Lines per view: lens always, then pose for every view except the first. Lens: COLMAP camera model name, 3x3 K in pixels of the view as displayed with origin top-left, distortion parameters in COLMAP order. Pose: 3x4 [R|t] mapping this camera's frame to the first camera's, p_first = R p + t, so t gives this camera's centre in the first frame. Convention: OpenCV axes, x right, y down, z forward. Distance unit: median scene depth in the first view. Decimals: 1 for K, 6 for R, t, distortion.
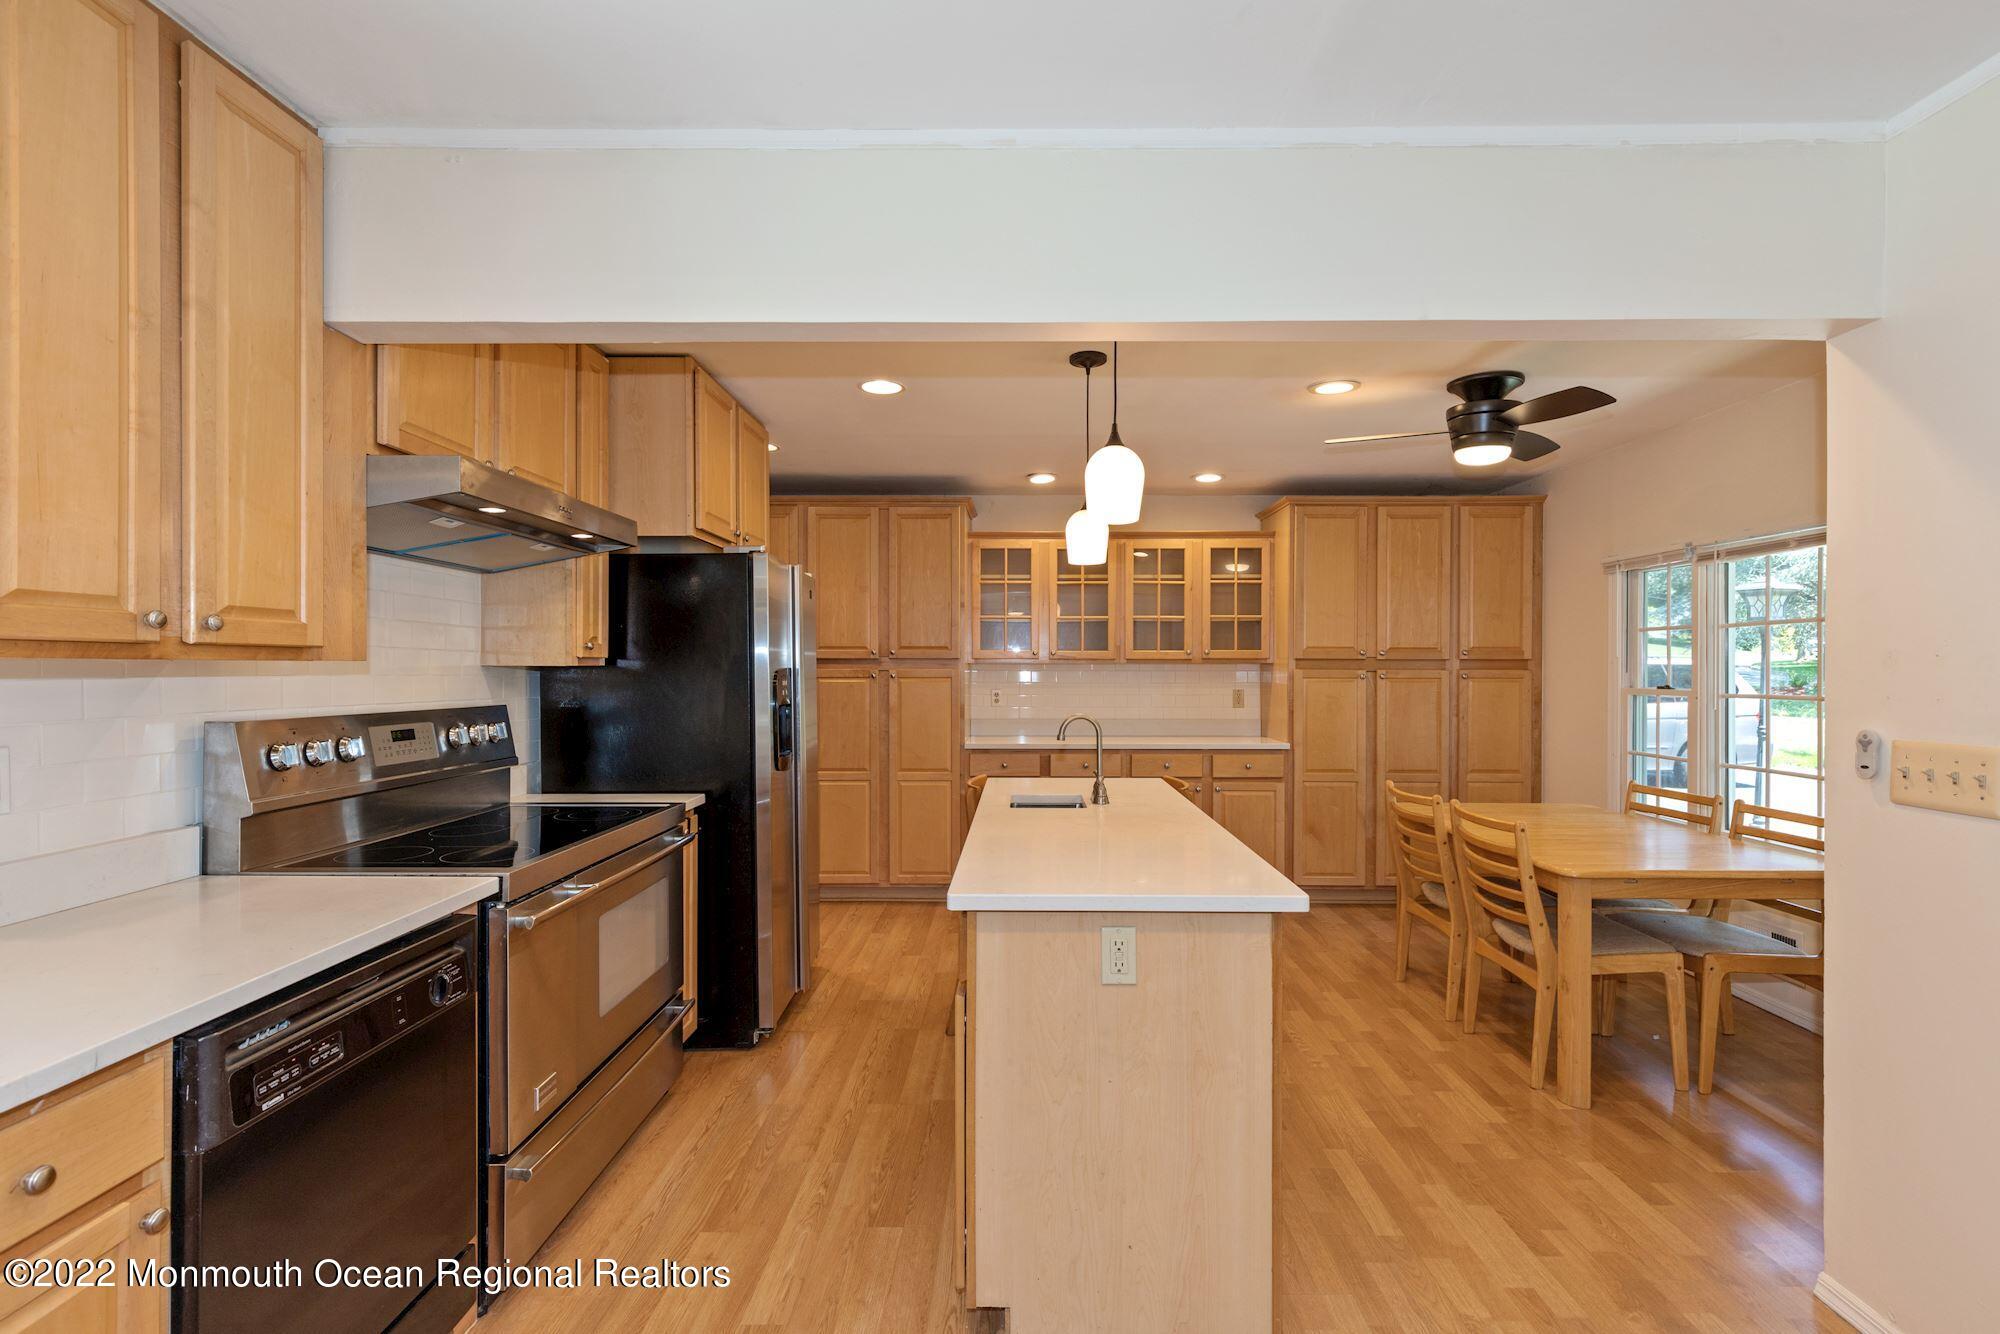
lens RADIAL K [[917.0, 0, 1014.6], [0, 917.0, 675.0], [0, 0, 1]] dist [0.008431, 0.000086]
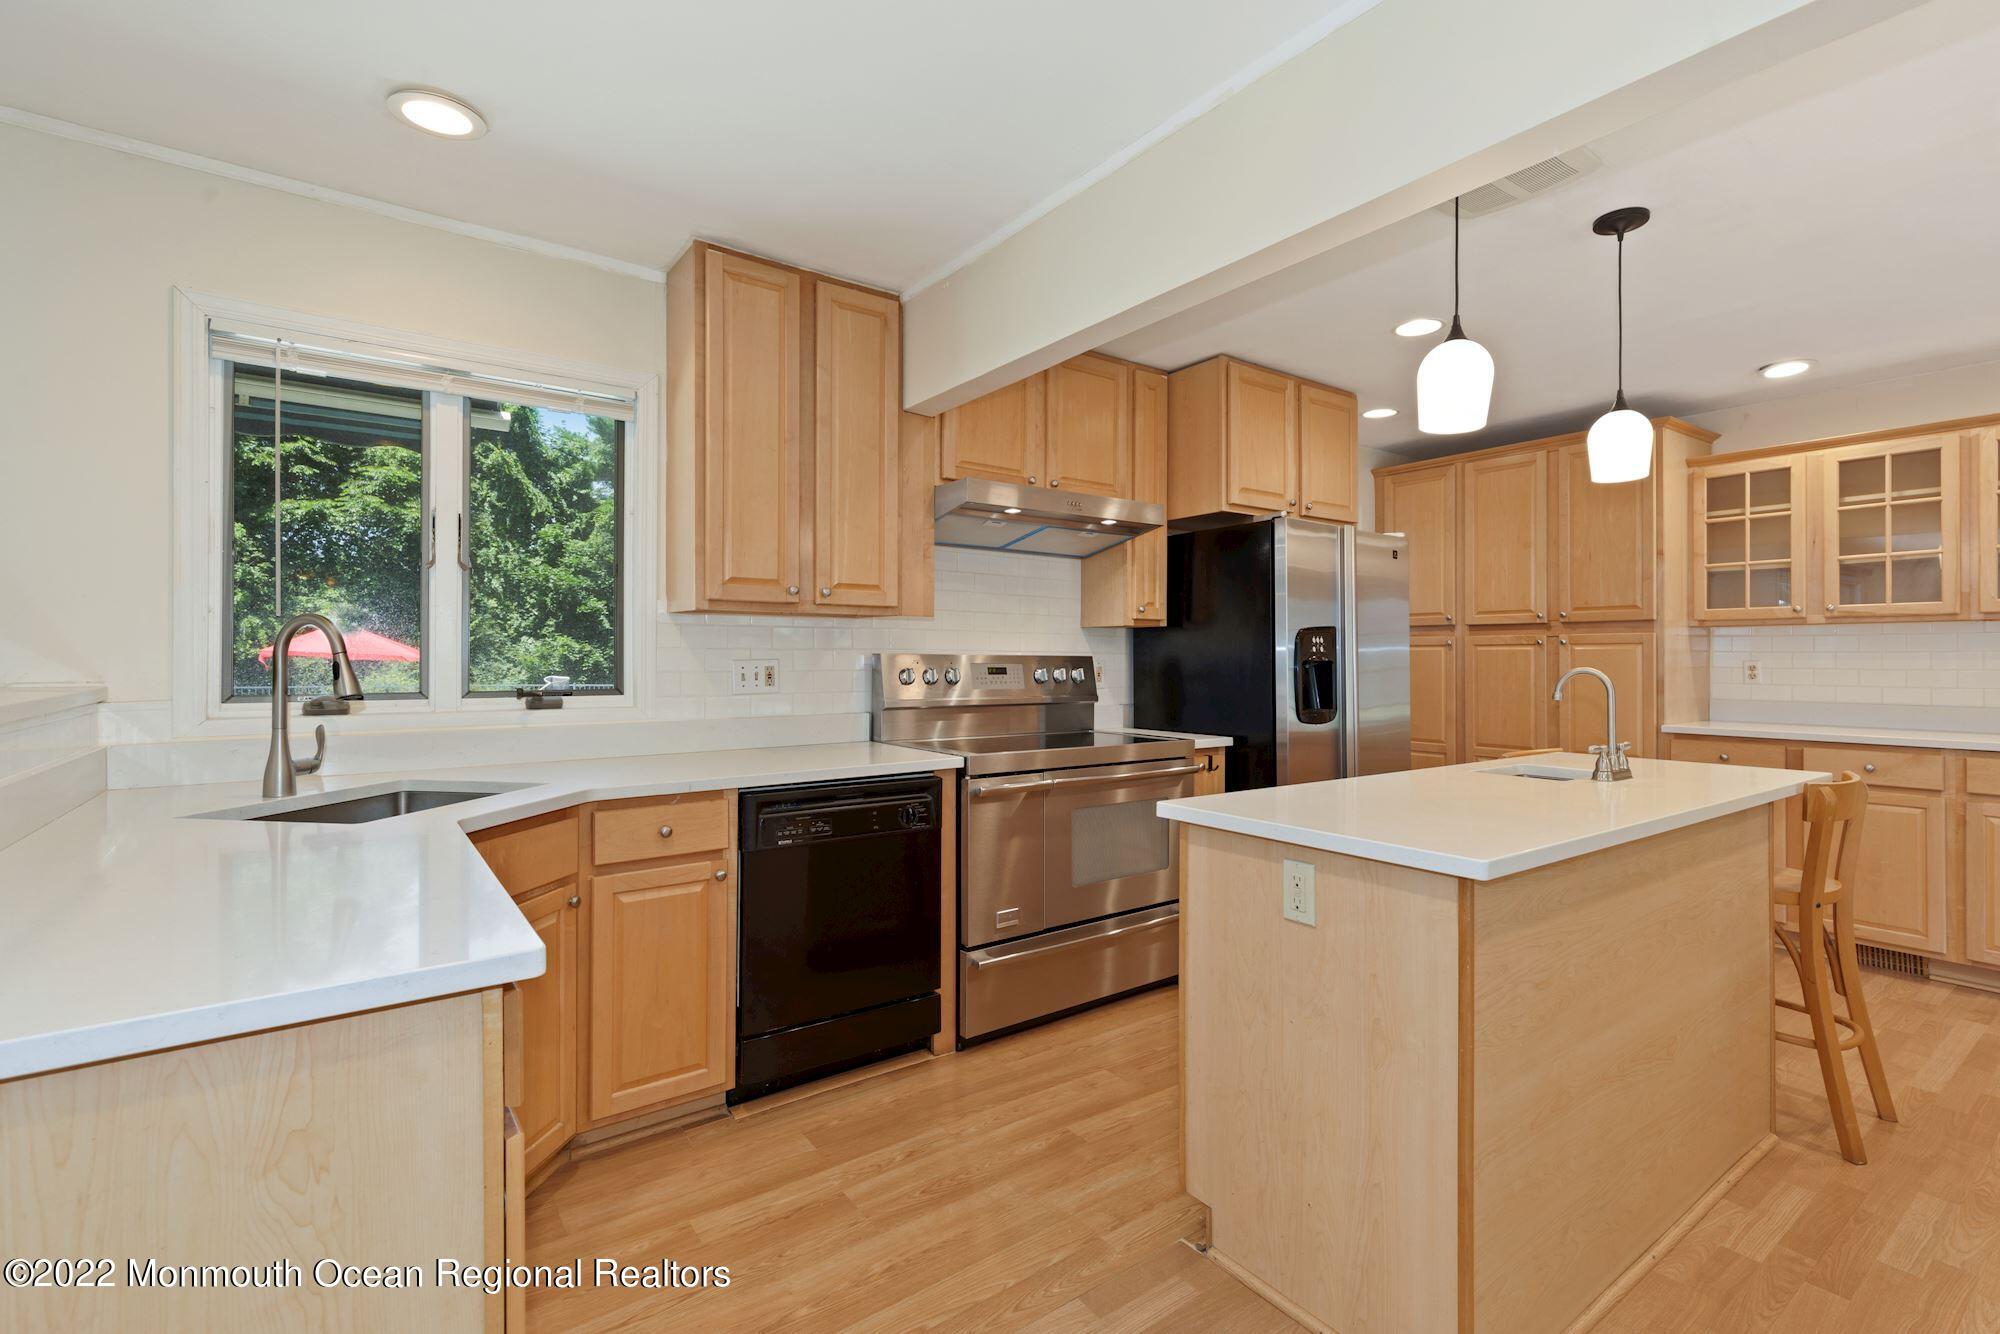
lens RADIAL K [[905.2, 0, 1004.6], [0, 905.2, 659.9], [0, 0, 1]] dist [0.008011, 0.000407]
pose [[0.594693, 0.002138, -0.803950, 0.571002], [-0.008094, 0.999962, -0.003328, 0.058439], [0.803912, 0.008486, 0.594687, 0.160105]]
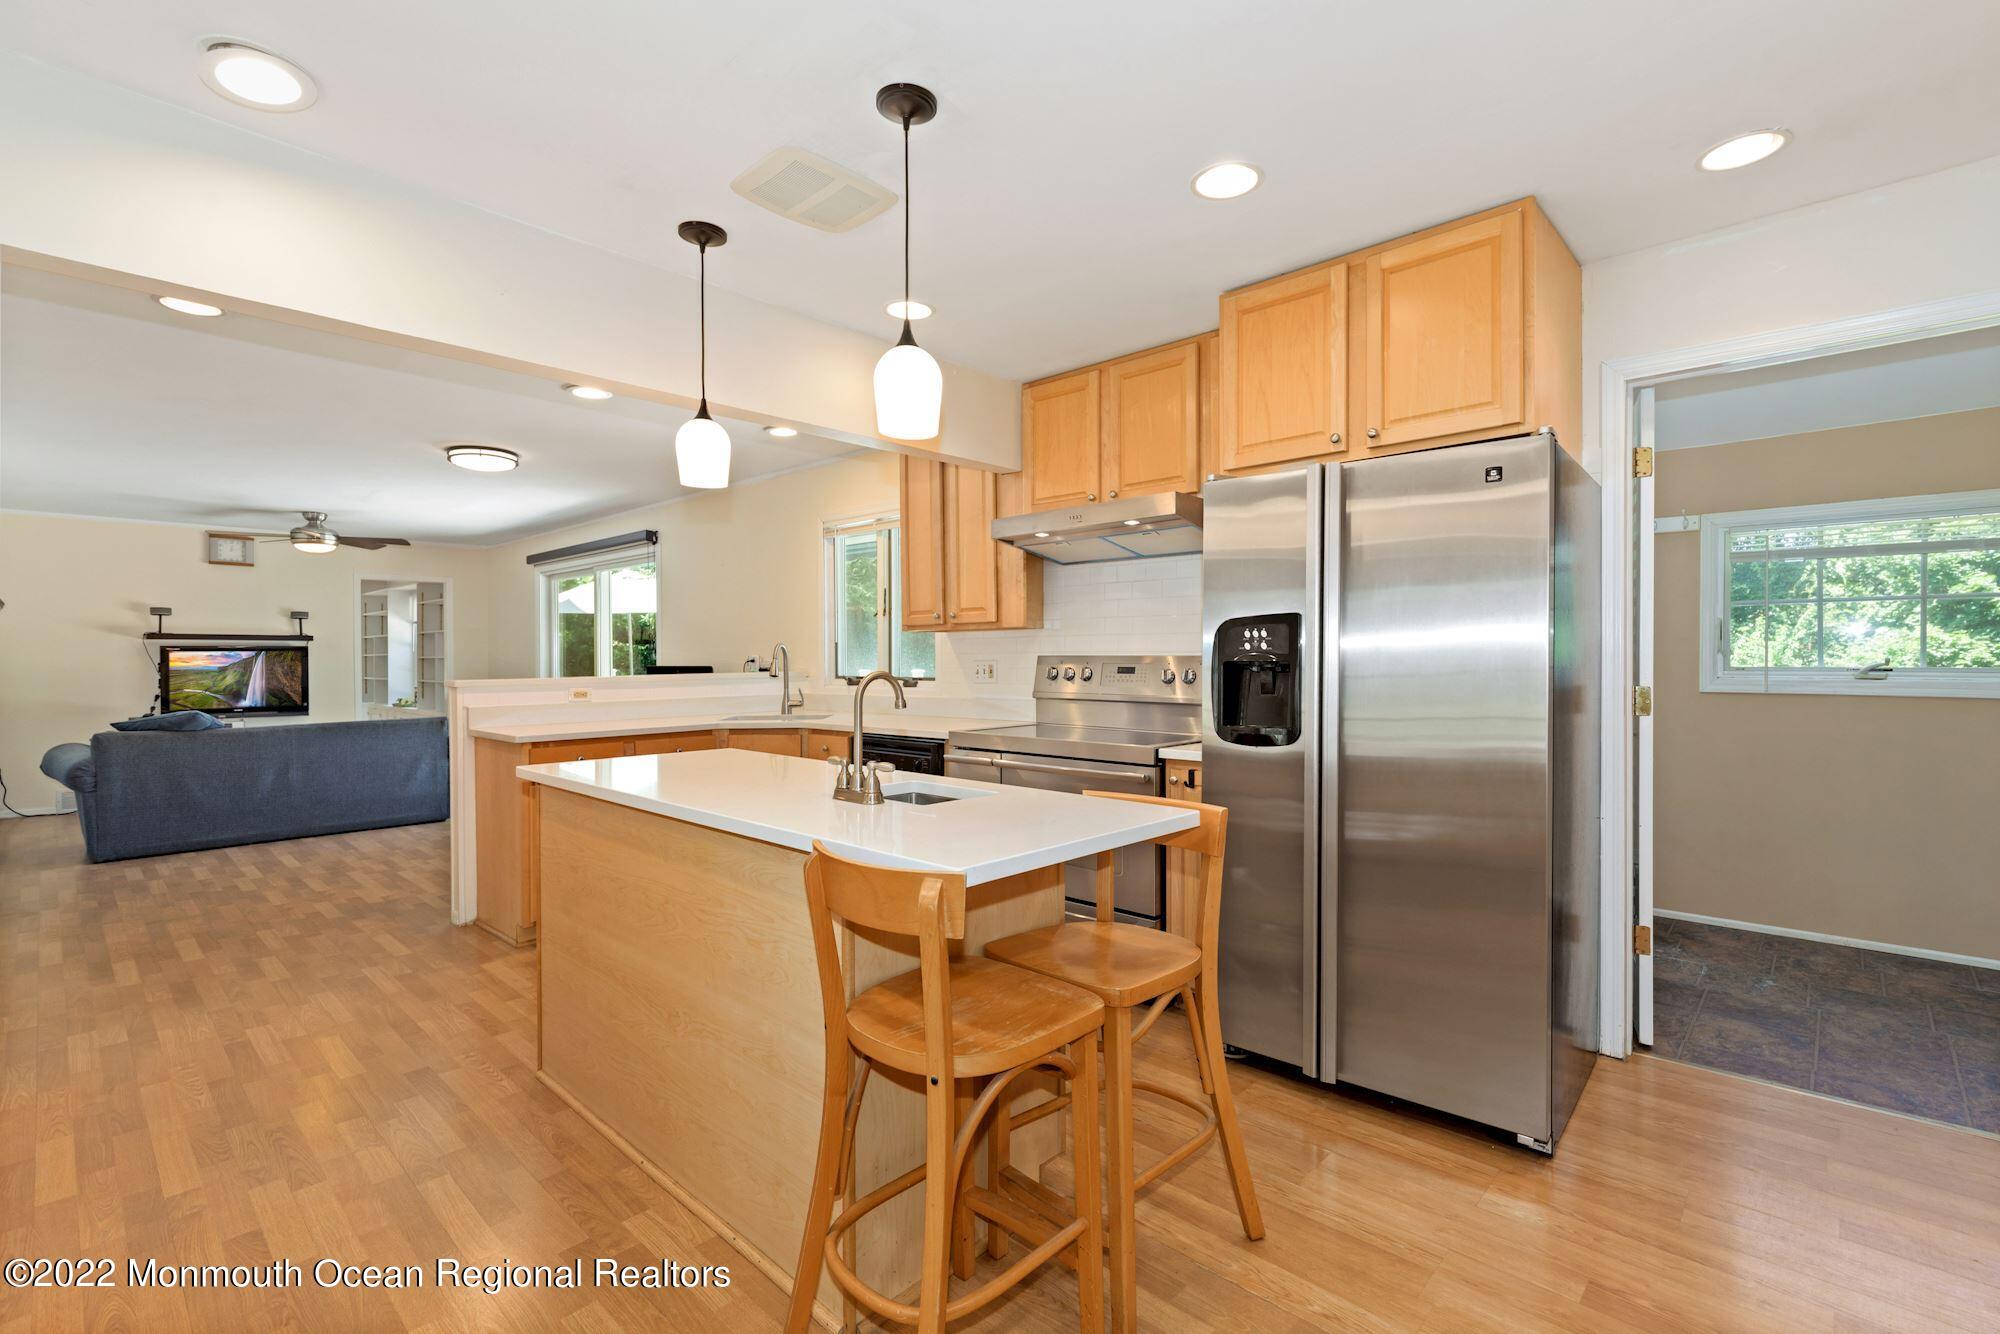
lens RADIAL K [[886.2, 0, 1009.5], [0, 886.2, 665.4], [0, 0, 1]] dist [0.001503, 0.000085]
pose [[-0.675970, 0.009623, -0.736867, 0.694040], [-0.000572, 0.999908, 0.013583, 0.040050], [0.736929, 0.009604, -0.675902, 2.119623]]
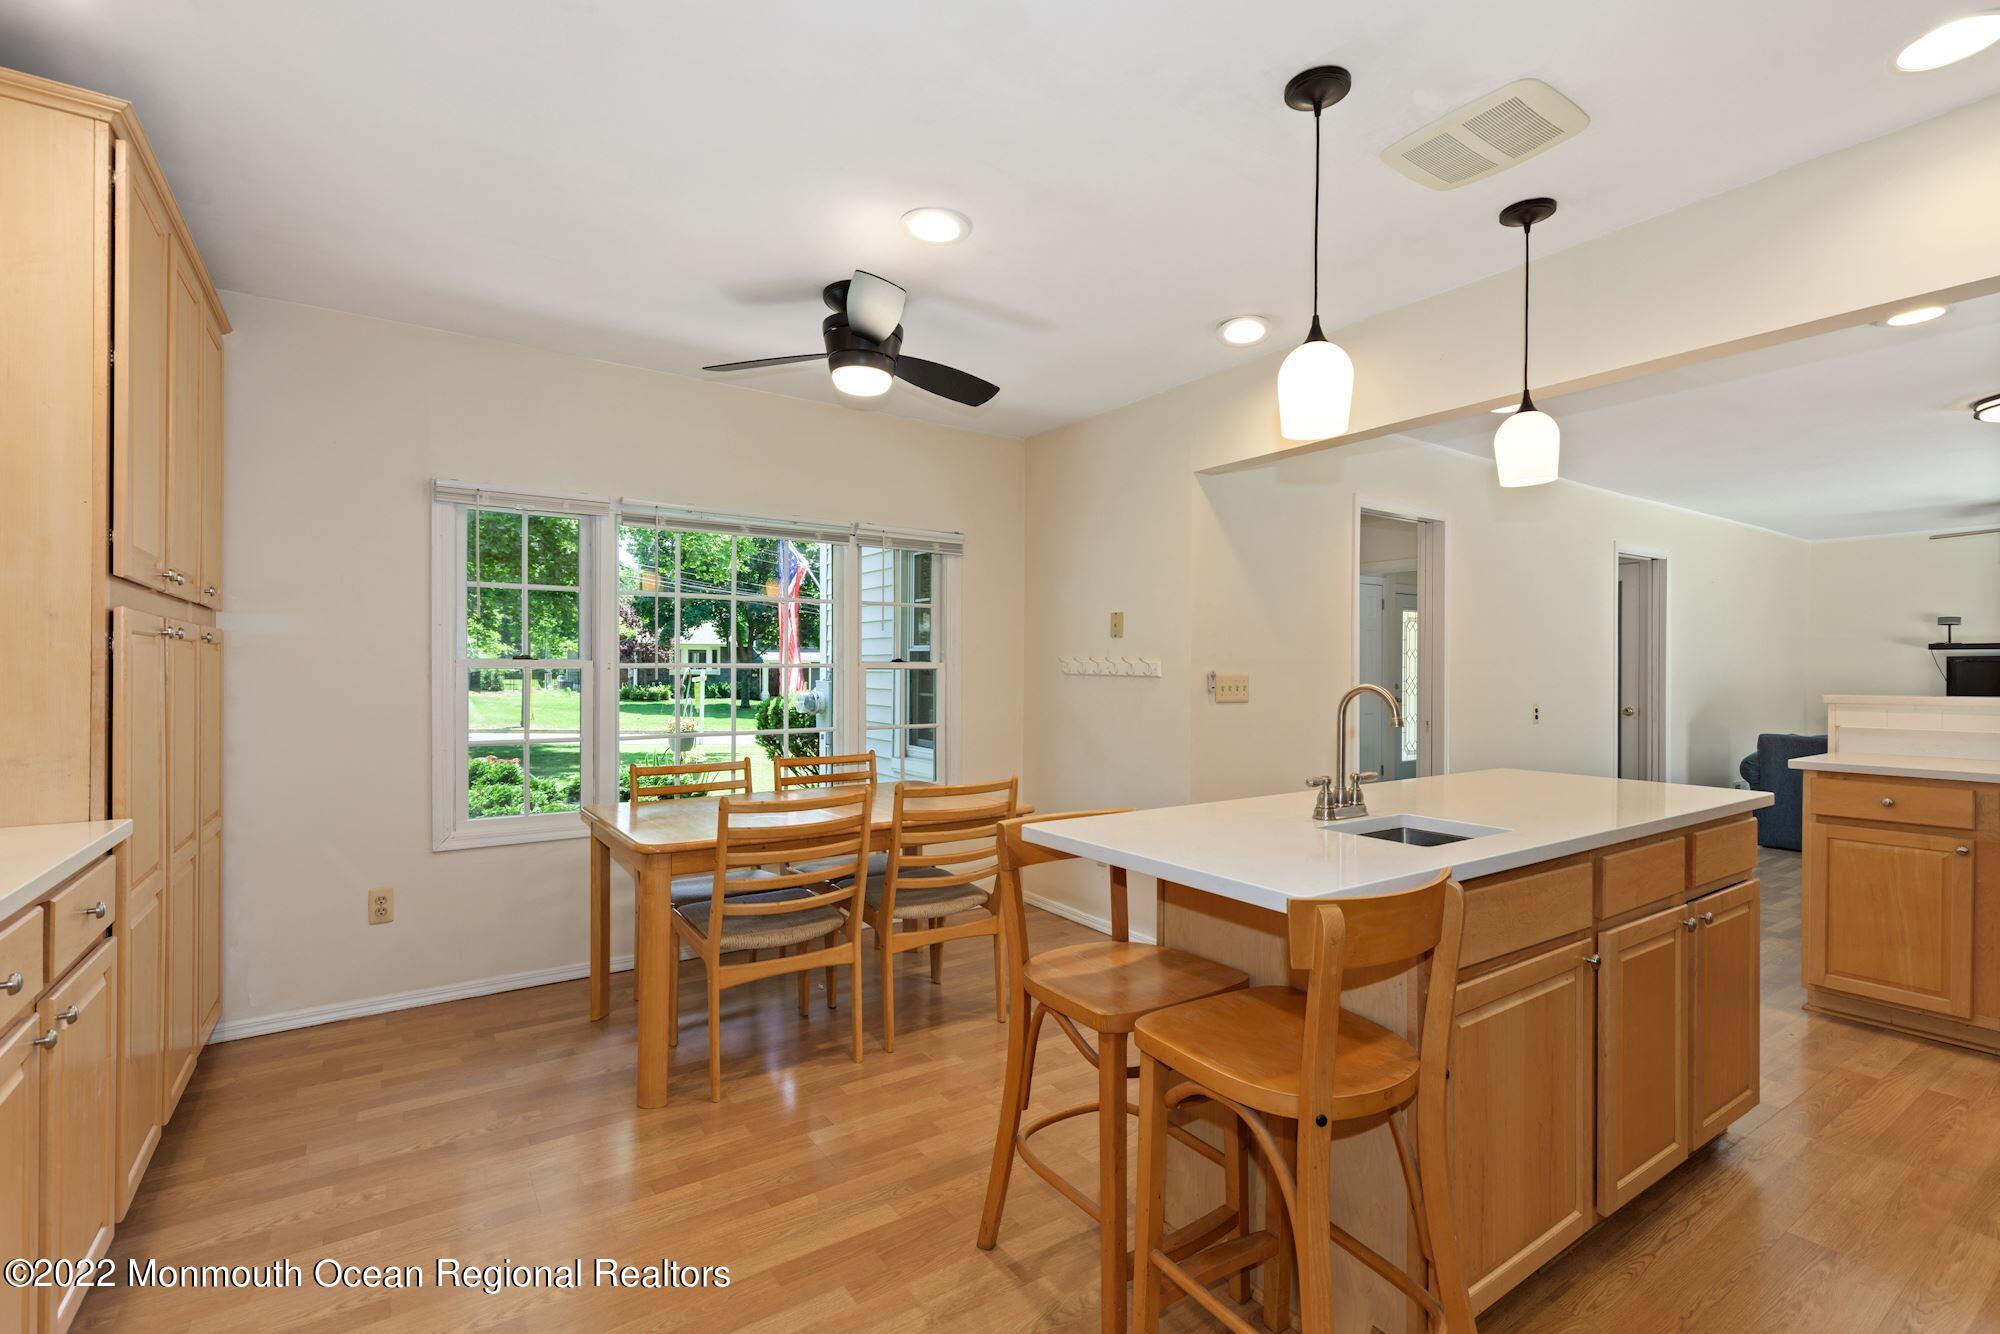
lens RADIAL K [[905.2, 0, 1004.6], [0, 905.2, 659.9], [0, 0, 1]] dist [0.008011, 0.000407]
pose [[-0.571969, 0.009661, 0.820219, -0.428437], [0.003594, 0.999951, -0.009272, 0.043678], [-0.820268, -0.002356, -0.571975, 2.186436]]
